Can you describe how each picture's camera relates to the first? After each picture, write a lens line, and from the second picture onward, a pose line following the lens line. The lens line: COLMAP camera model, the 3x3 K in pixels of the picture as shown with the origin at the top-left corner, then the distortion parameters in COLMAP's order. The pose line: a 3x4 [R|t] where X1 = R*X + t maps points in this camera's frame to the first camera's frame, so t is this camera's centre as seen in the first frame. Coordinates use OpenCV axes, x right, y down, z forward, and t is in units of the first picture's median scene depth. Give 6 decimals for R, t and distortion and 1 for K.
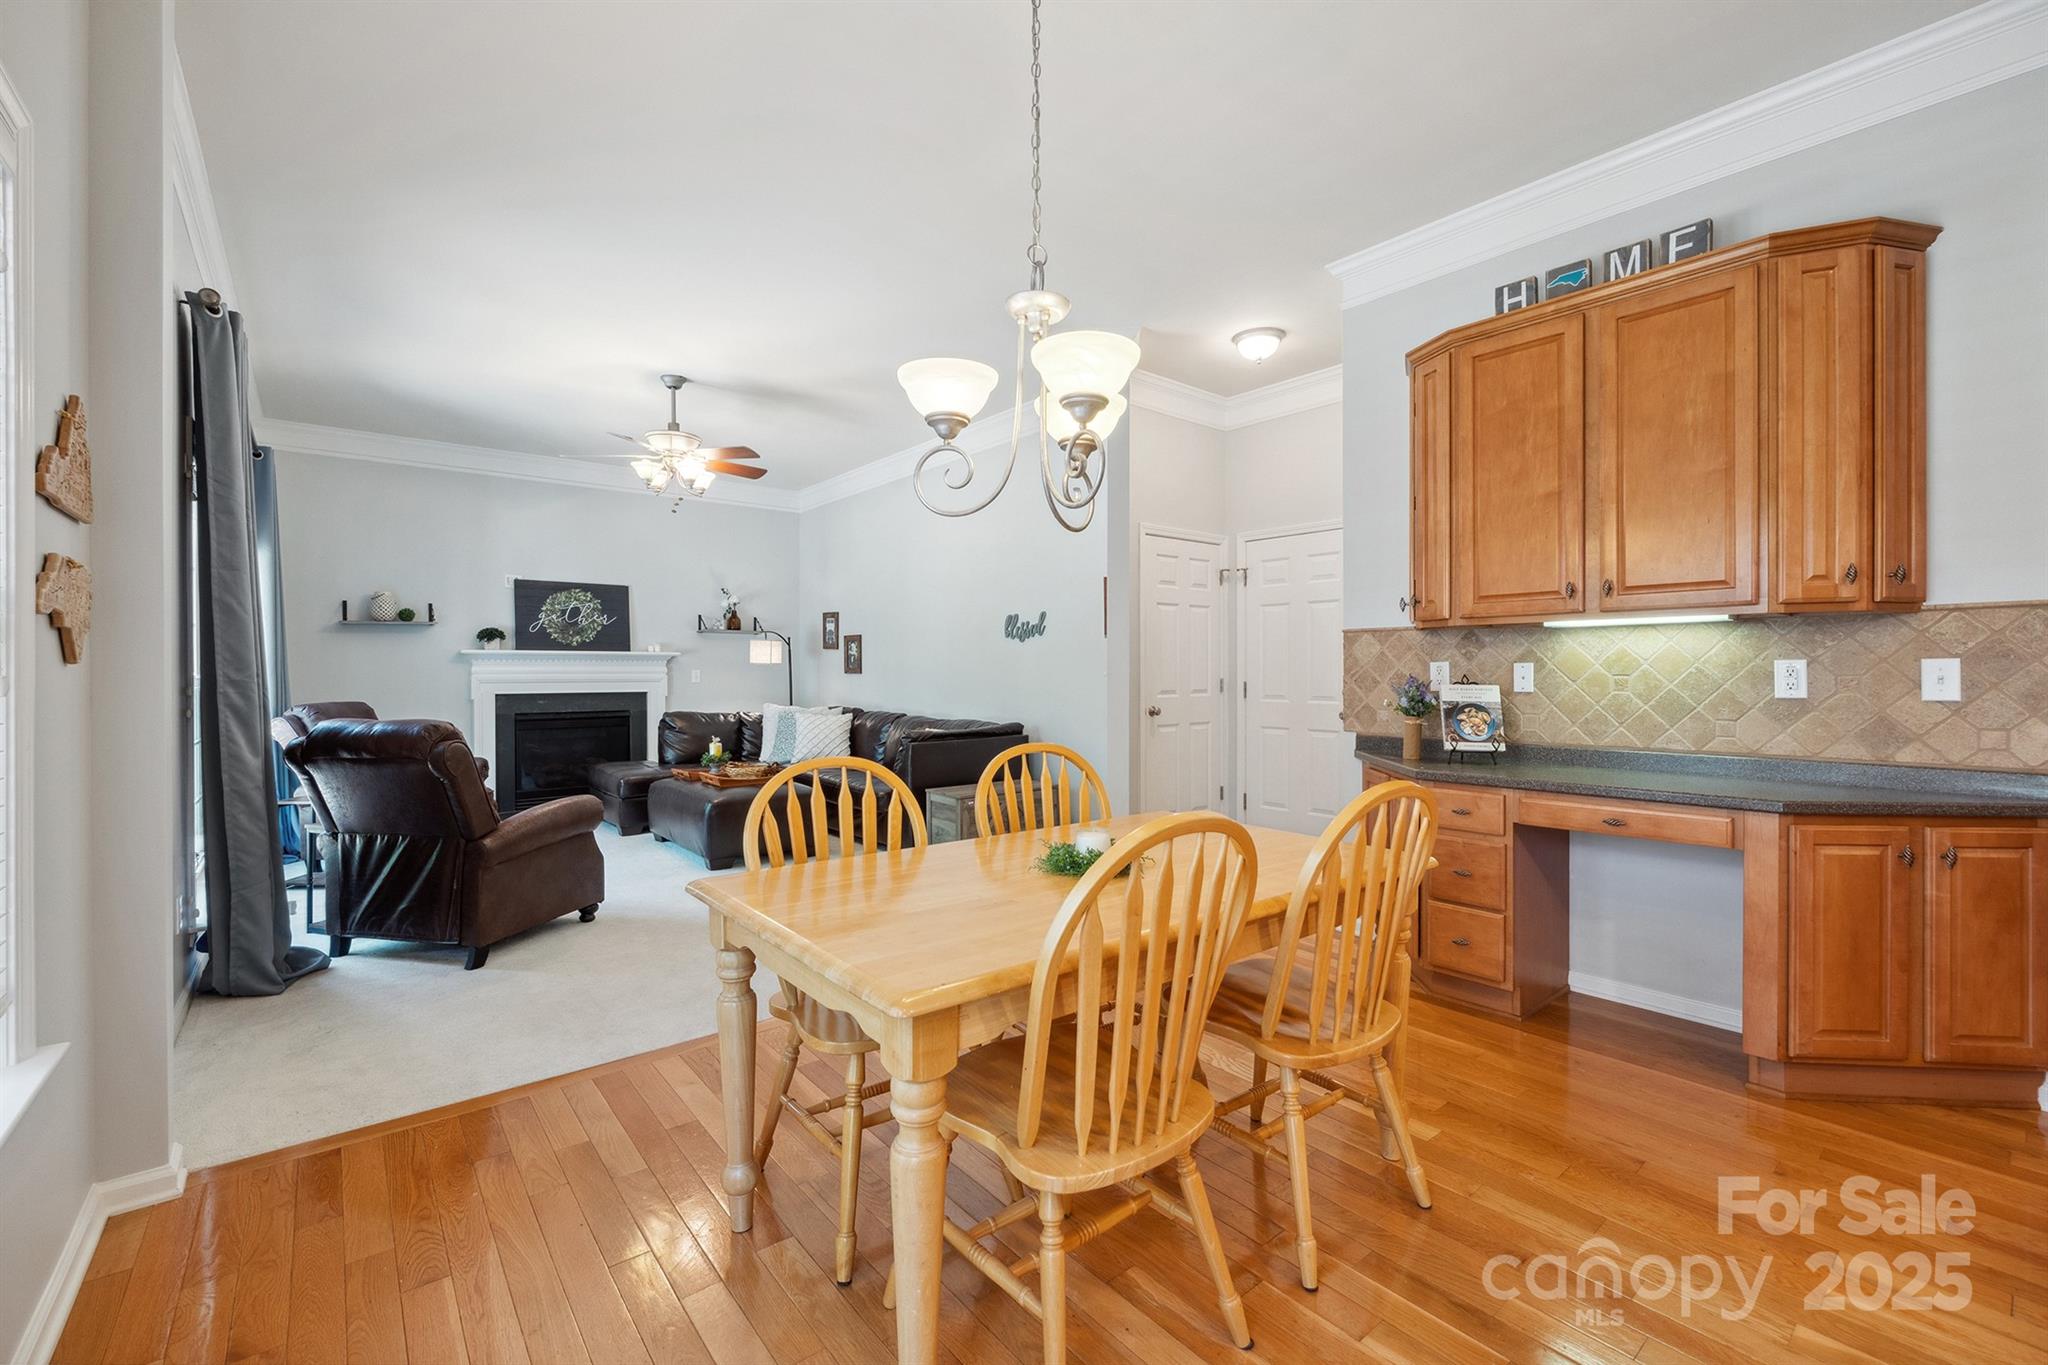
lens RADIAL K [[860.0, 0, 1021.9], [0, 860.0, 668.2], [0, 0, 1]] dist [-0.007764, 0.000777]
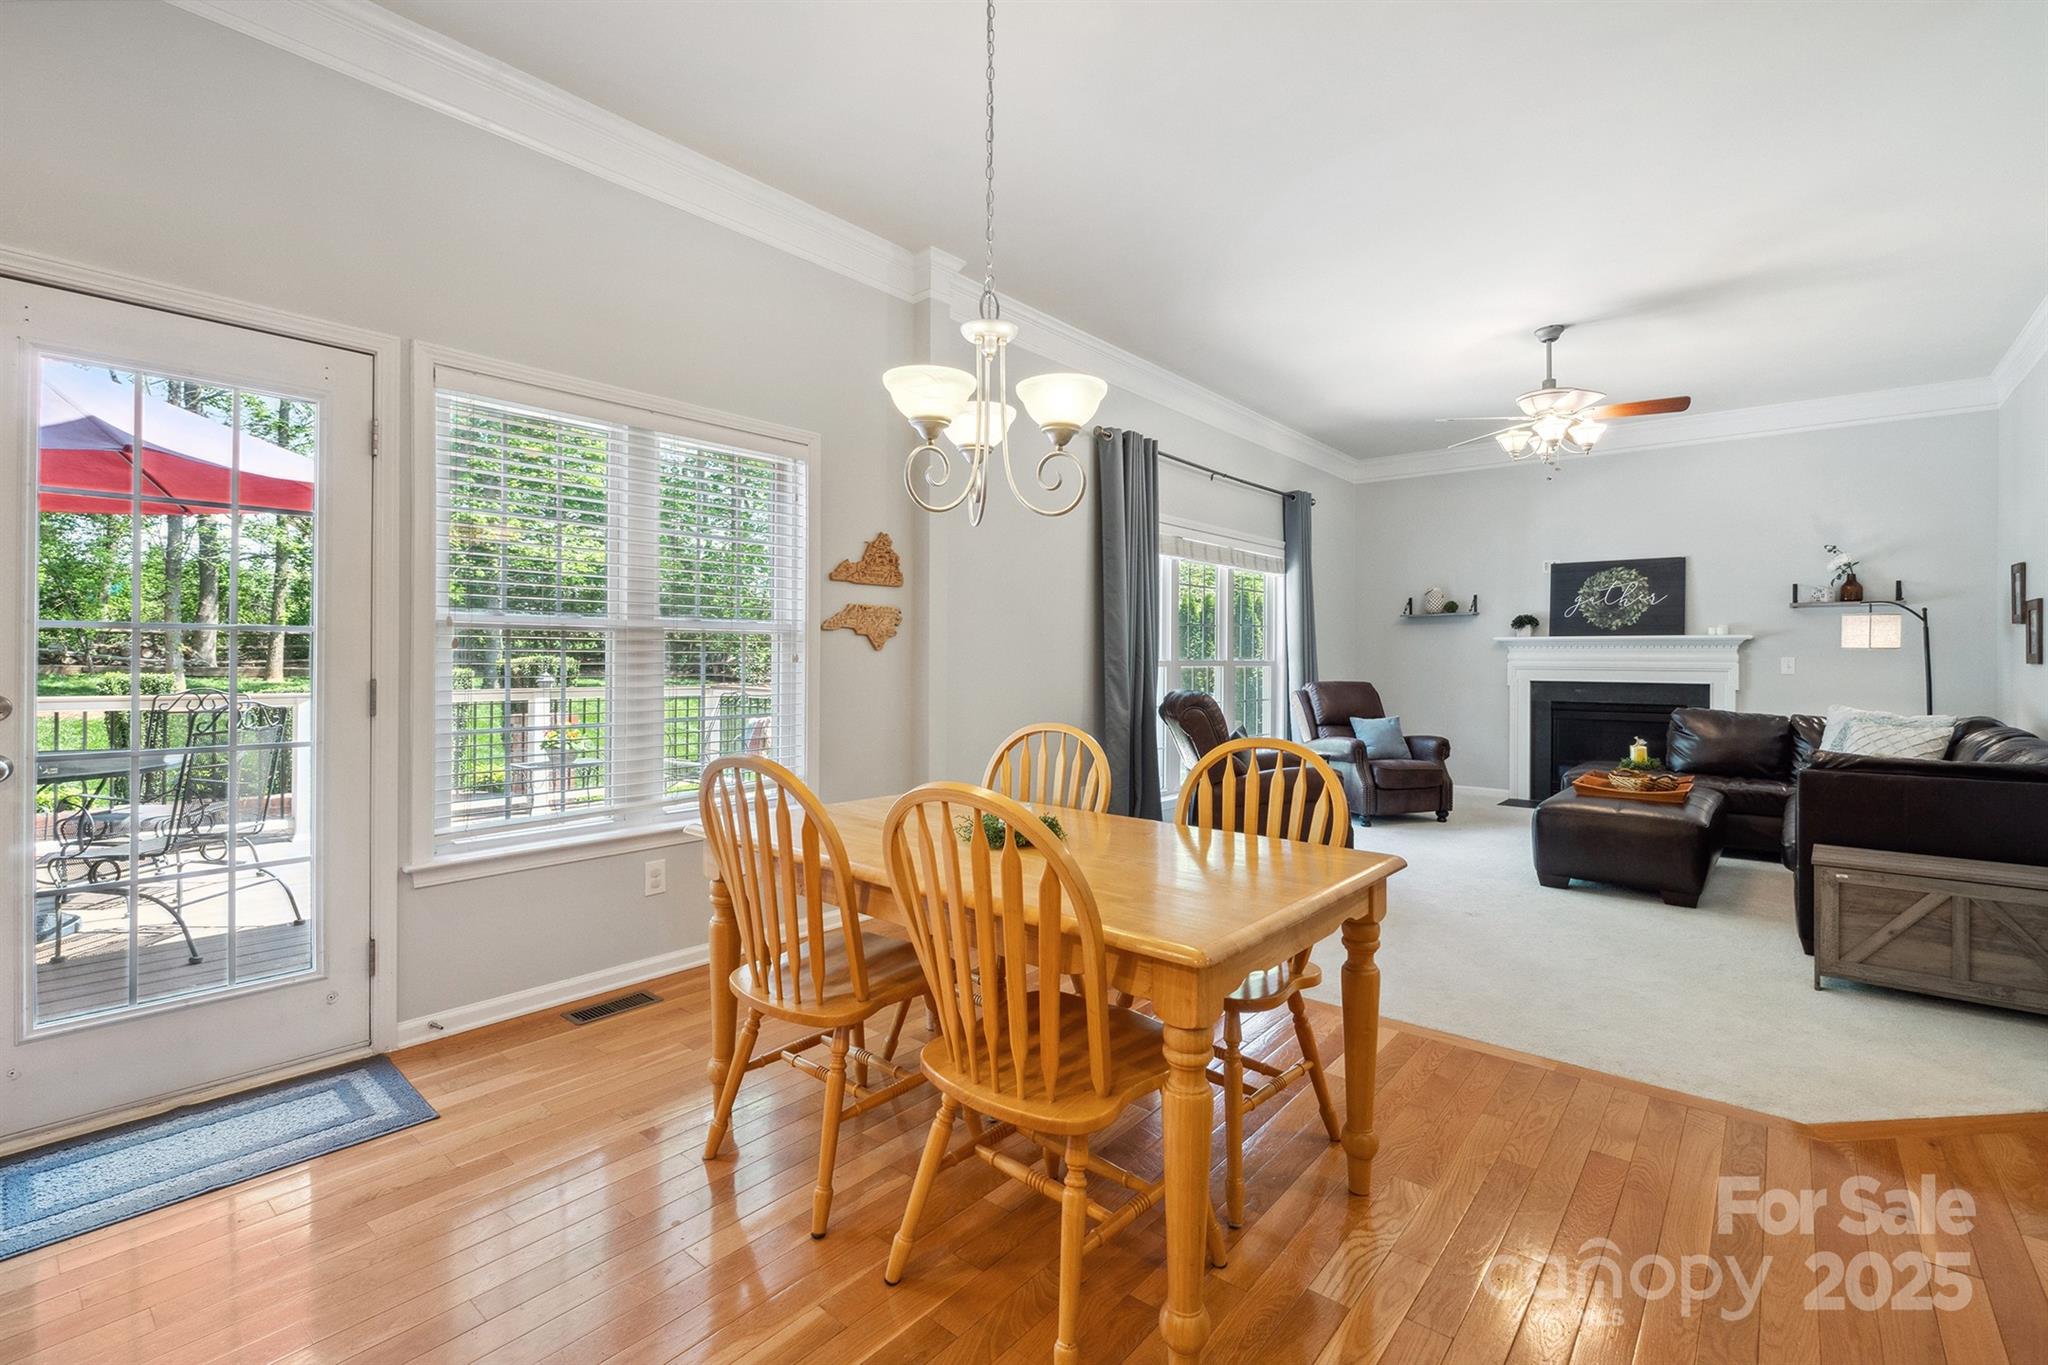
lens RADIAL K [[908.7, 0, 1023.0], [0, 908.7, 664.2], [0, 0, 1]] dist [-0.004347, -0.000577]
pose [[0.188321, 0.009268, -0.982064, 0.331489], [-0.000895, 0.999957, 0.009265, 0.001622], [0.982107, -0.000866, 0.188321, 0.221806]]
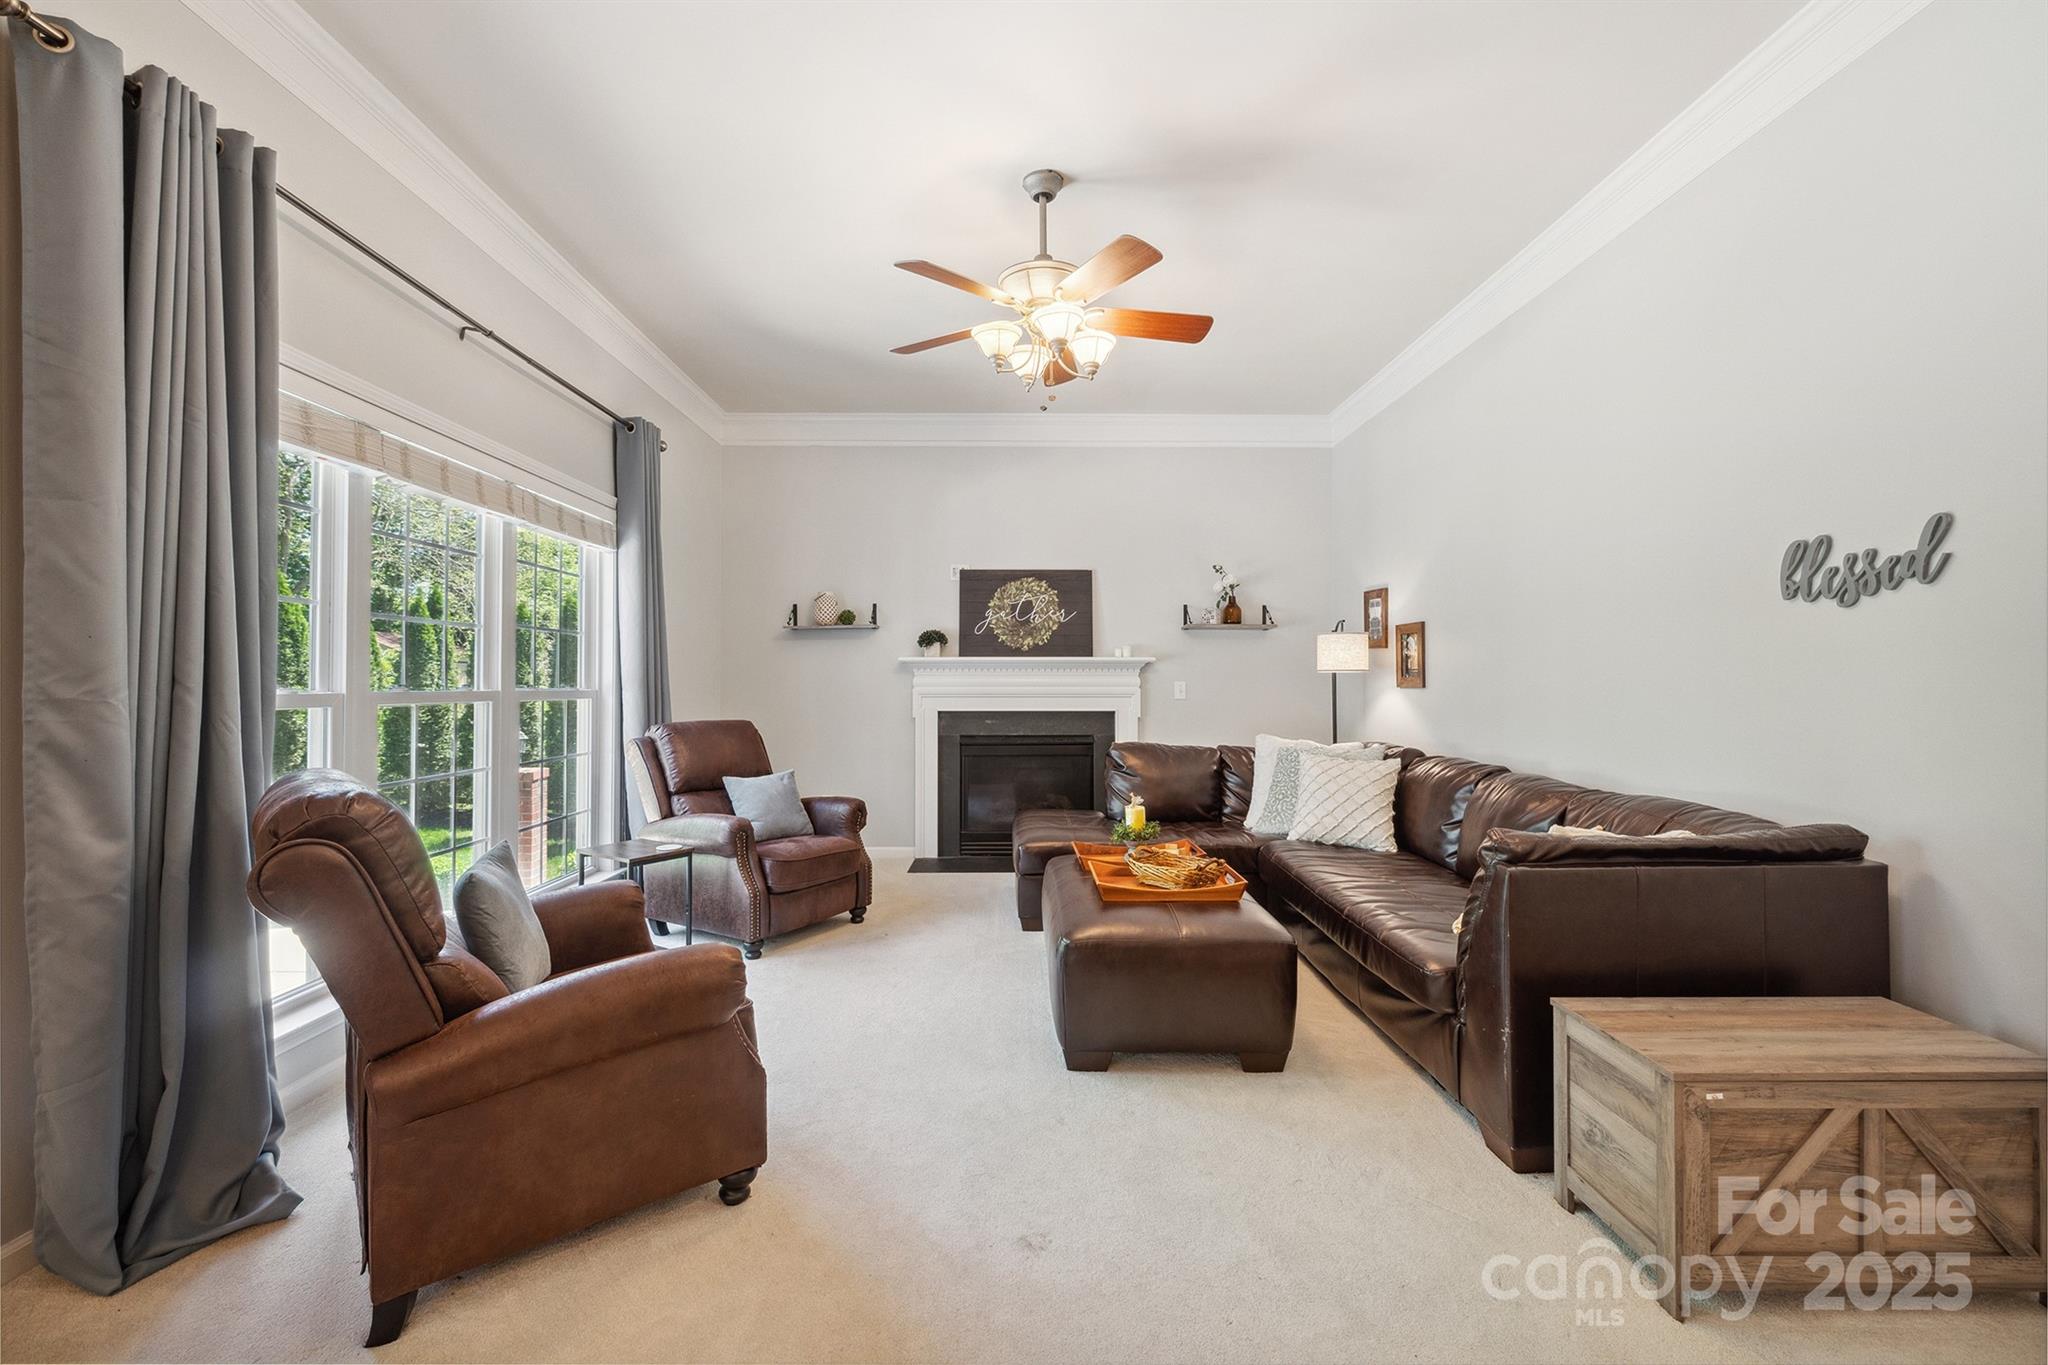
lens RADIAL K [[860.0, 0, 1021.9], [0, 860.0, 668.2], [0, 0, 1]] dist [-0.007764, 0.000777]
pose [[0.784904, -0.009486, -0.619545, -0.045053], [0.001032, 0.999901, -0.014002, 0.000841], [0.619617, 0.010350, 0.784836, 0.420599]]
